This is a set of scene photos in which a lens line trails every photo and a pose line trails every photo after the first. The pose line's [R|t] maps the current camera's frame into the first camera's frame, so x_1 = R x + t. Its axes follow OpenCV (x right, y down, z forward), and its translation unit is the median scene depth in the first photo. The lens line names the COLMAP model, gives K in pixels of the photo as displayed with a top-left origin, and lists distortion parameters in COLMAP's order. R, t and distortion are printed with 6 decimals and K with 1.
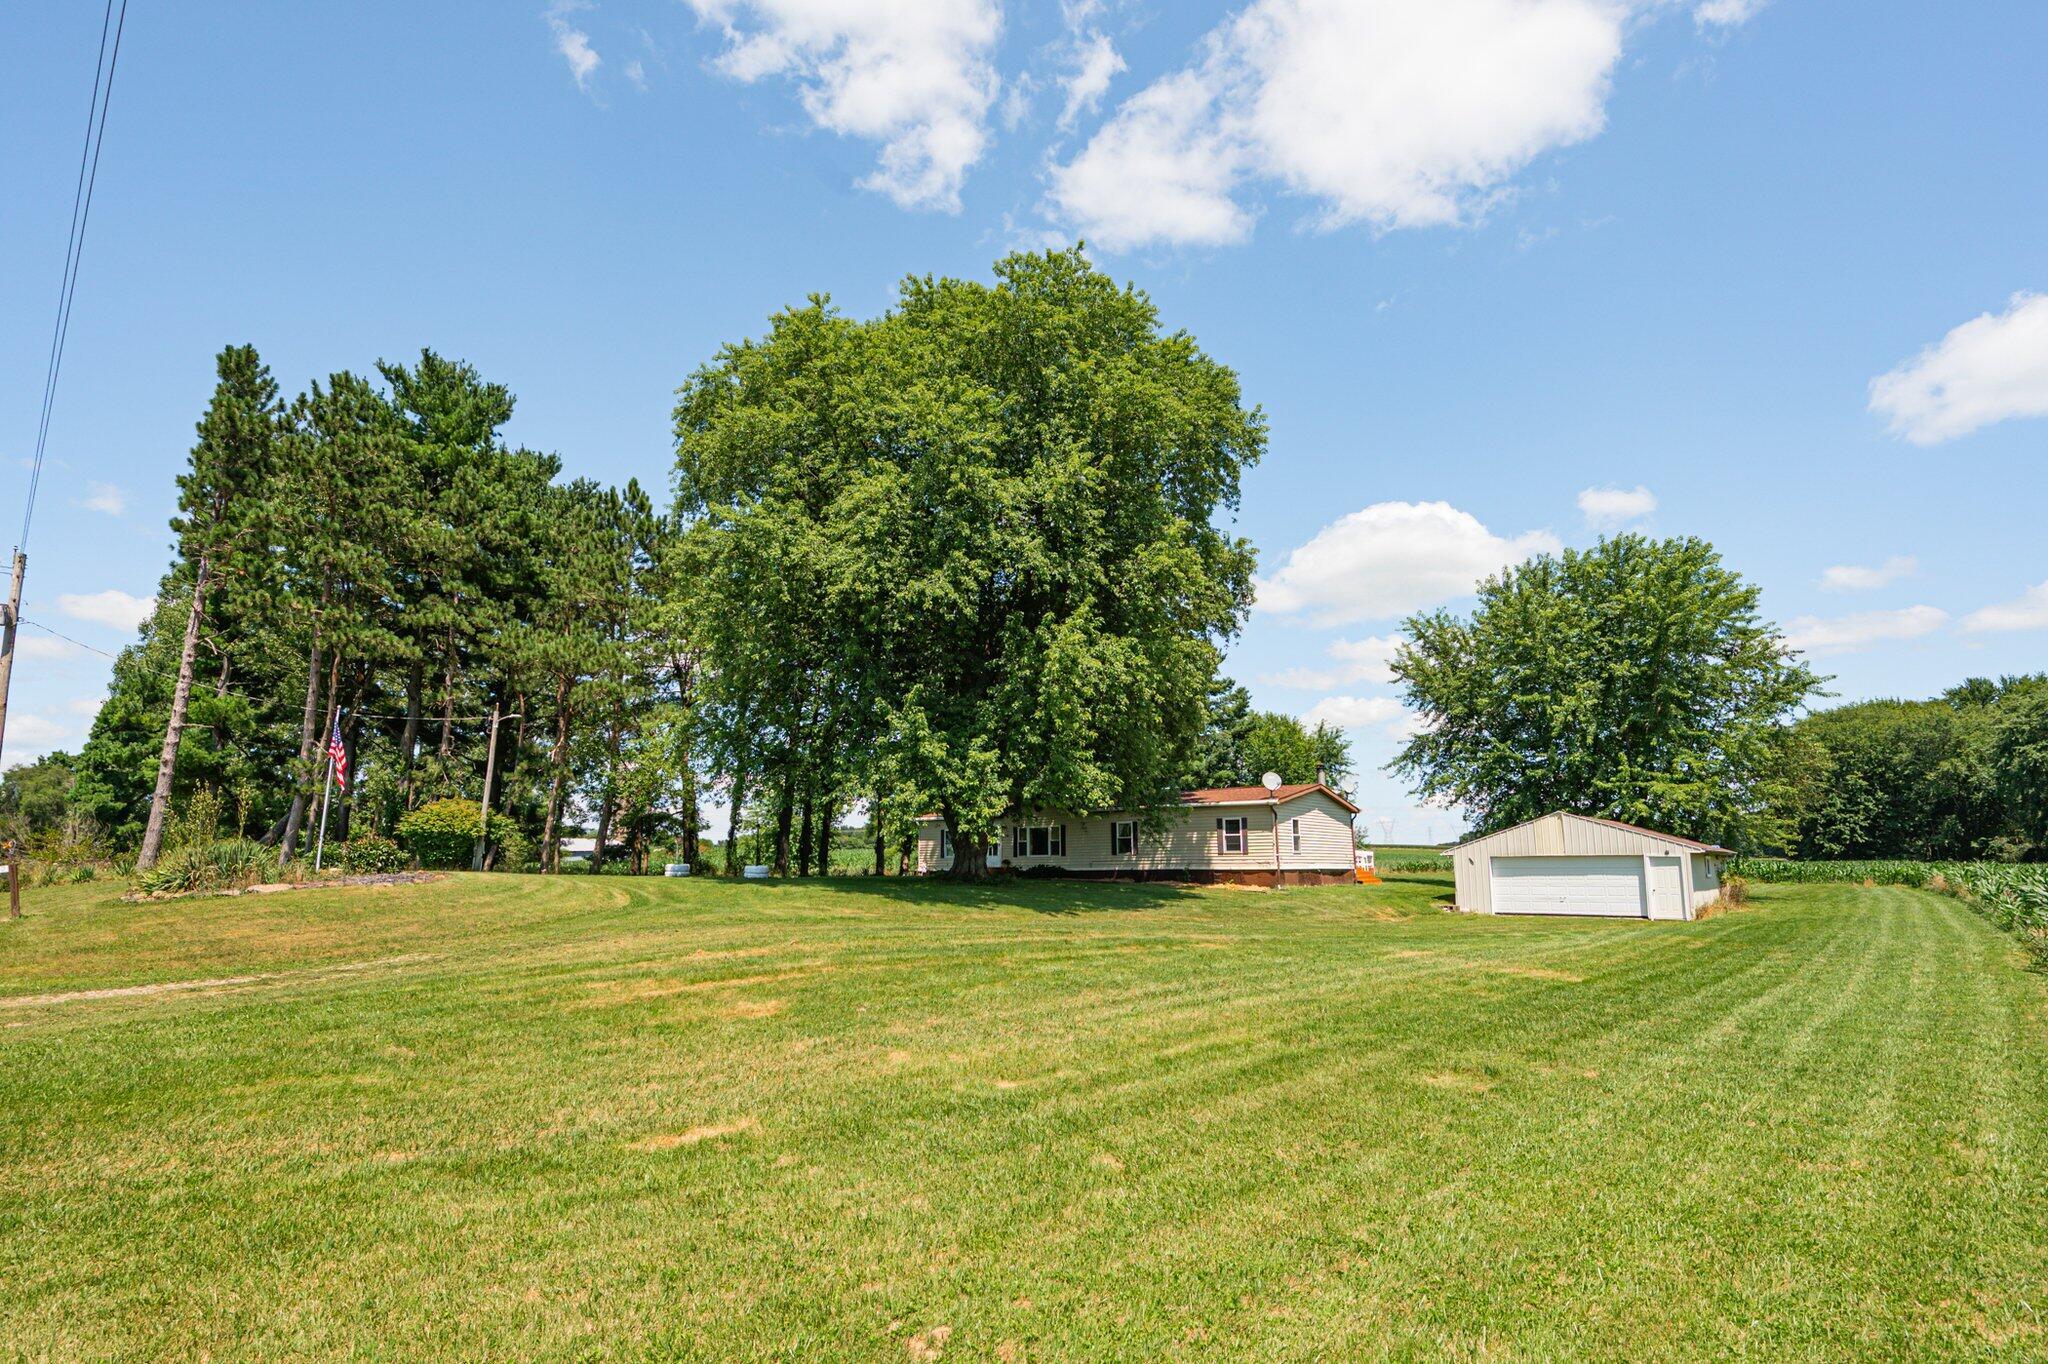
lens RADIAL K [[979.9, 0, 1021.8], [0, 979.9, 710.6], [0, 0, 1]] dist [0.000395, -0.001510]
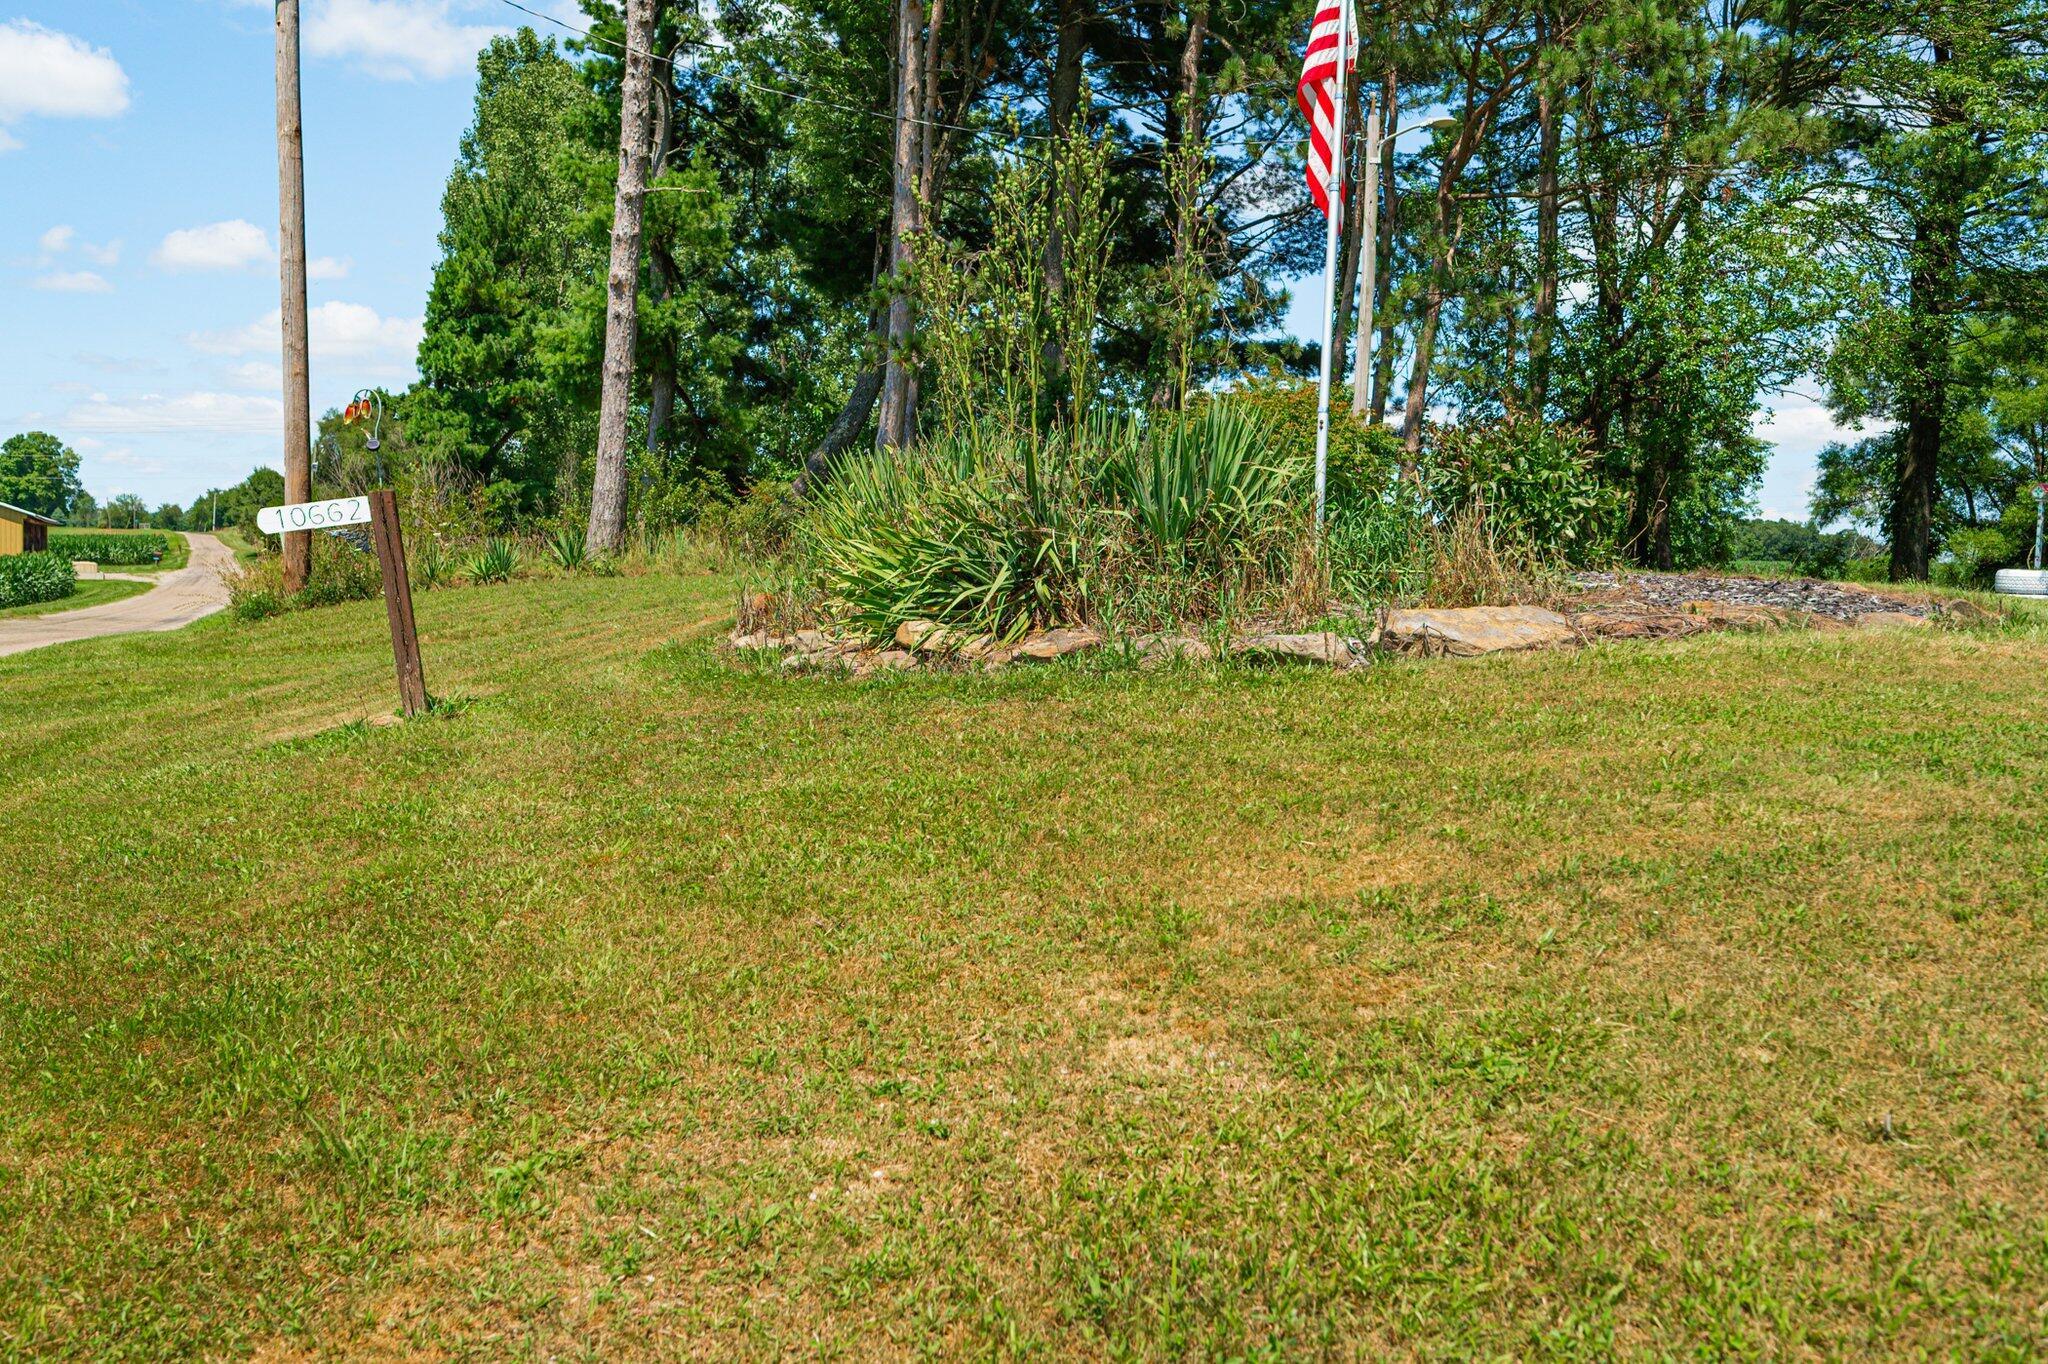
lens RADIAL K [[1794.3, 0, 1022.3], [0, 1794.3, 689.0], [0, 0, 1]] dist [-0.001715, -0.006811]
pose [[0.907042, 0.047785, -0.418319, -0.325290], [0.042242, 0.978198, 0.203335, 0.056054], [0.418915, -0.202104, 0.885248, 0.308450]]
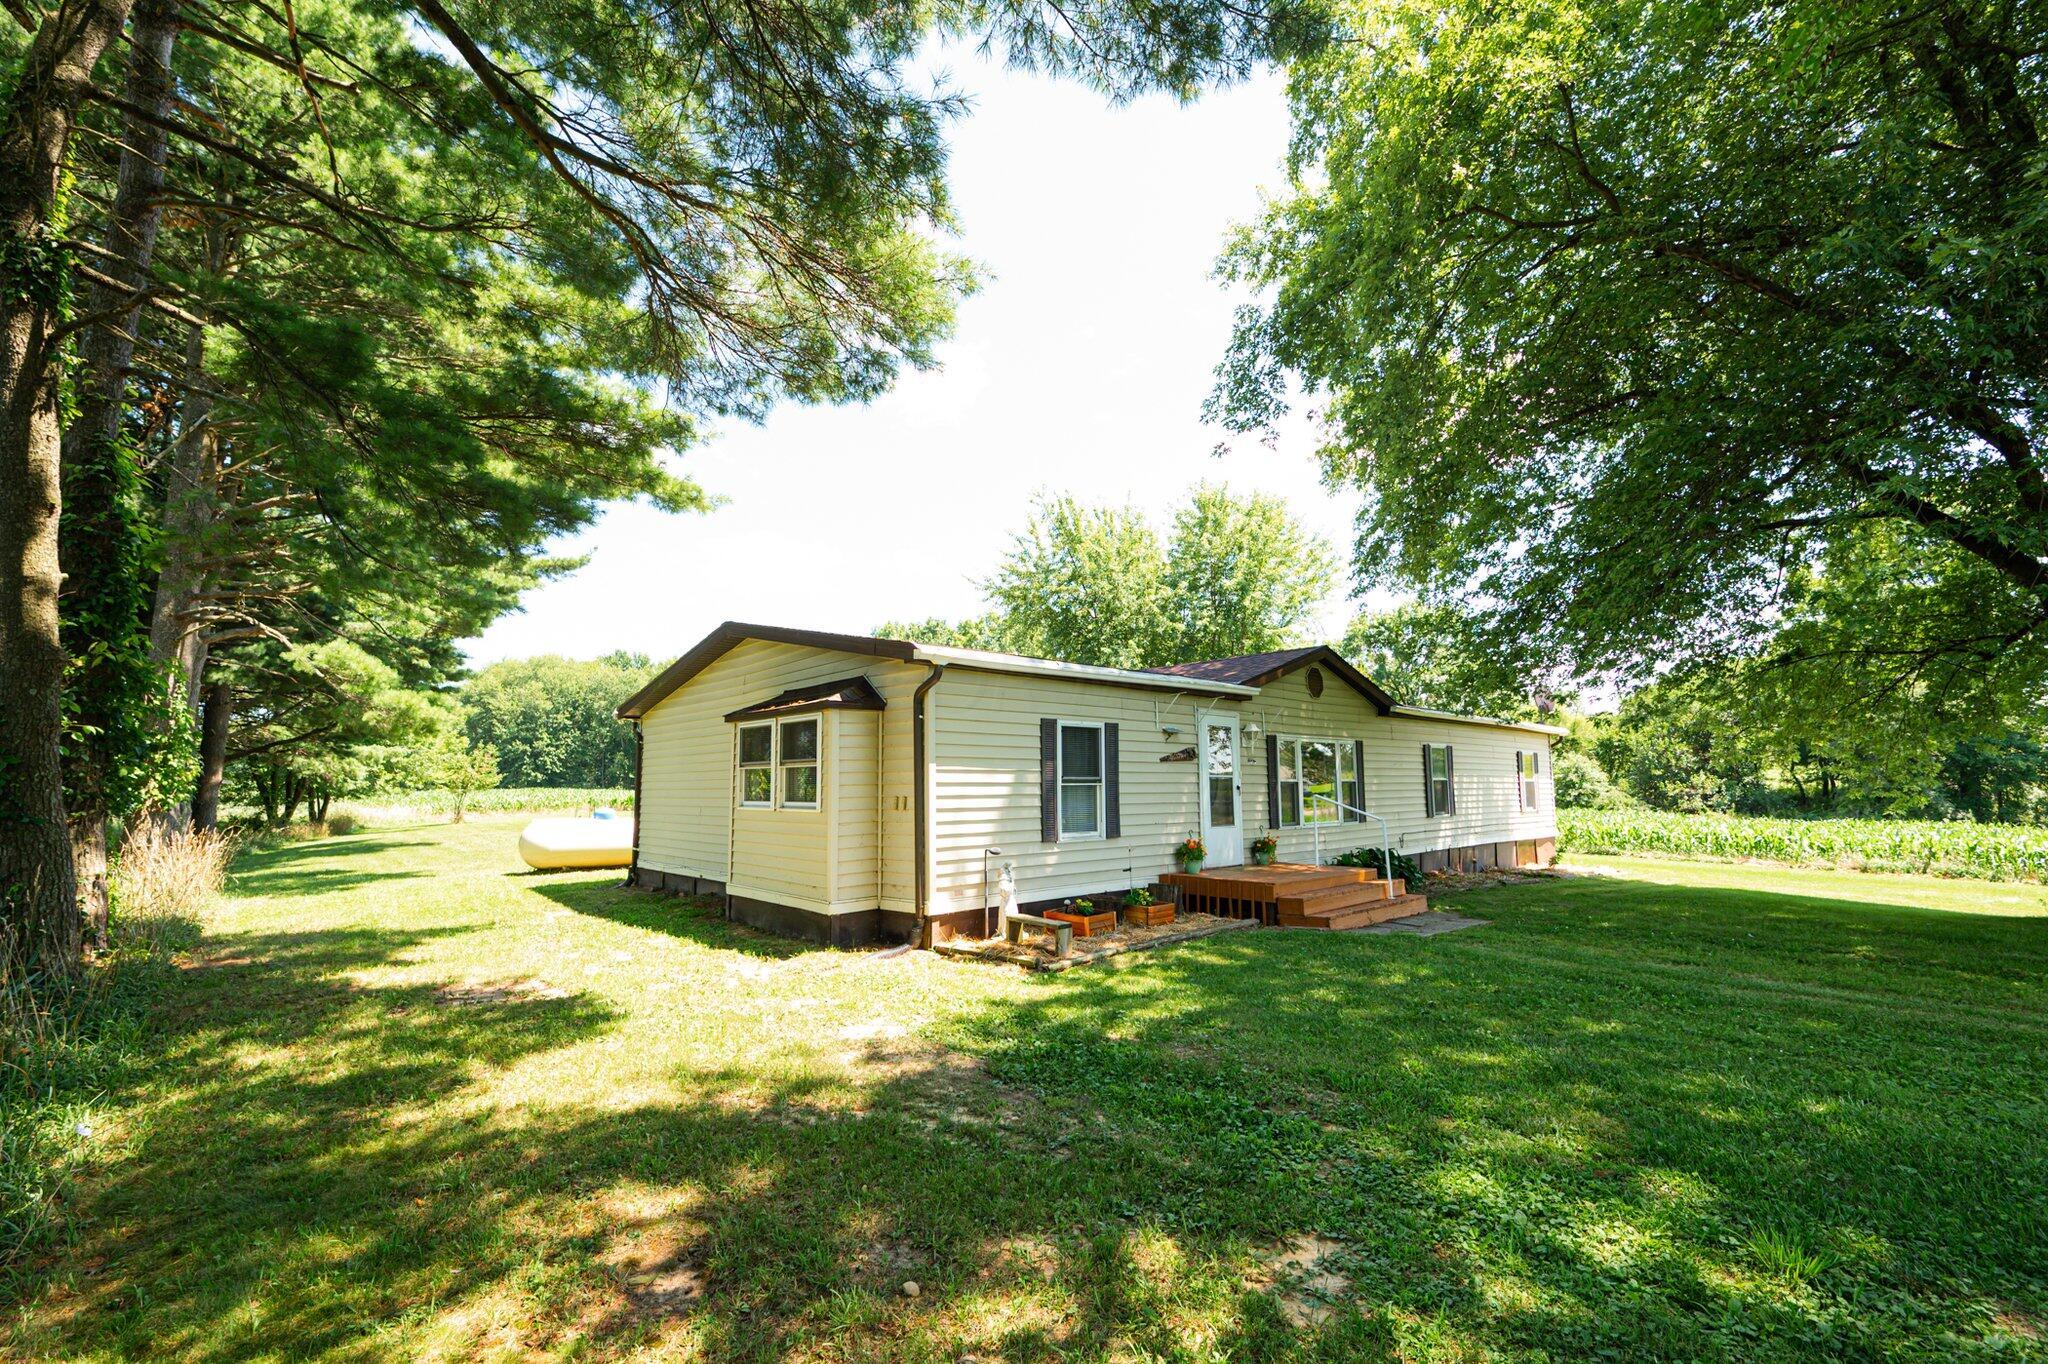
lens RADIAL K [[875.0, 0, 1021.5], [0, 875.0, 687.5], [0, 0, 1]] dist [0.001037, -0.000797]
pose [[0.150150, 0.115327, 0.981914, -0.328622], [-0.159067, 0.983052, -0.091137, 0.155255], [-0.975783, -0.142506, 0.165950, 1.124137]]
